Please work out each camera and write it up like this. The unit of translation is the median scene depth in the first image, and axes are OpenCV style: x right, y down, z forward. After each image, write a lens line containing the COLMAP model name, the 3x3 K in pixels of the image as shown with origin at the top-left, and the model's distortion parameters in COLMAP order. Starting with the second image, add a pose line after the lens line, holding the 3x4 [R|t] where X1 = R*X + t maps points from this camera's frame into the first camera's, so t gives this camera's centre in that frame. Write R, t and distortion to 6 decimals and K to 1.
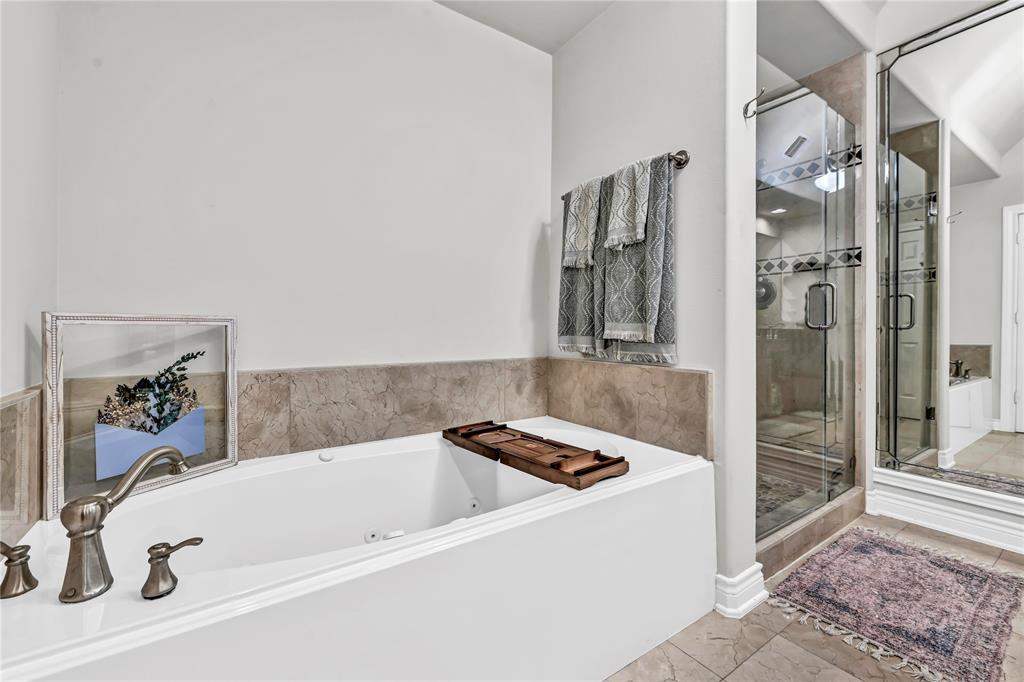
lens RADIAL K [[415.3, 0, 520.3], [0, 415.3, 335.1], [0, 0, 1]] dist [-0.001416, -0.000748]
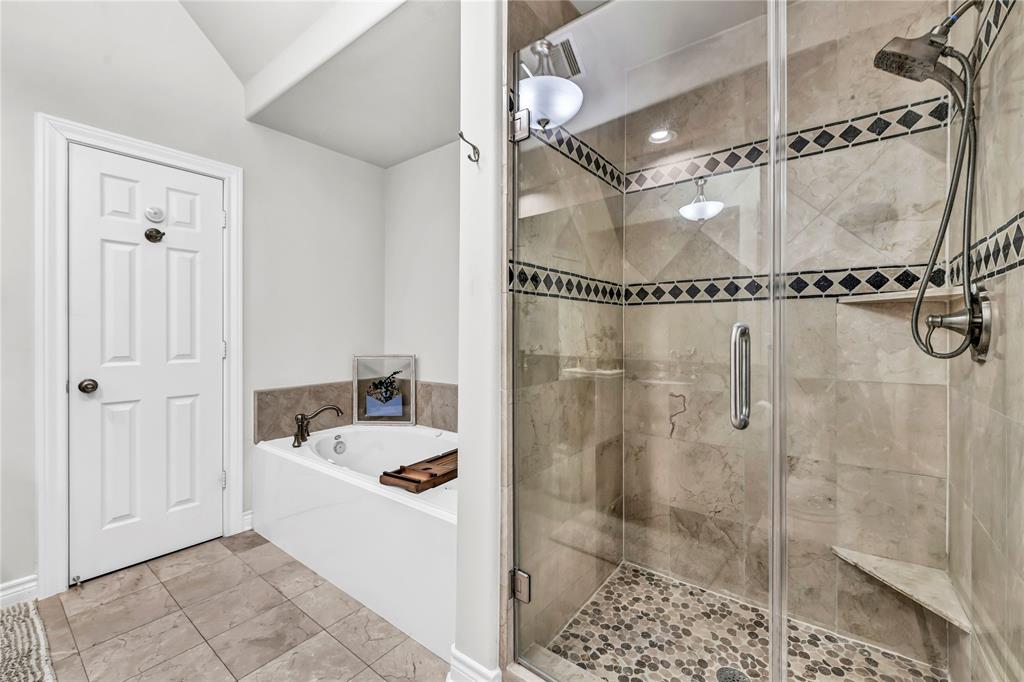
lens RADIAL K [[415.3, 0, 520.3], [0, 415.3, 335.1], [0, 0, 1]] dist [-0.001416, -0.000748]
pose [[0.332749, 0.004945, -0.943003, 1.604974], [-0.001557, 0.999988, 0.004695, -0.167669], [0.943014, -0.000094, 0.332752, 0.889663]]
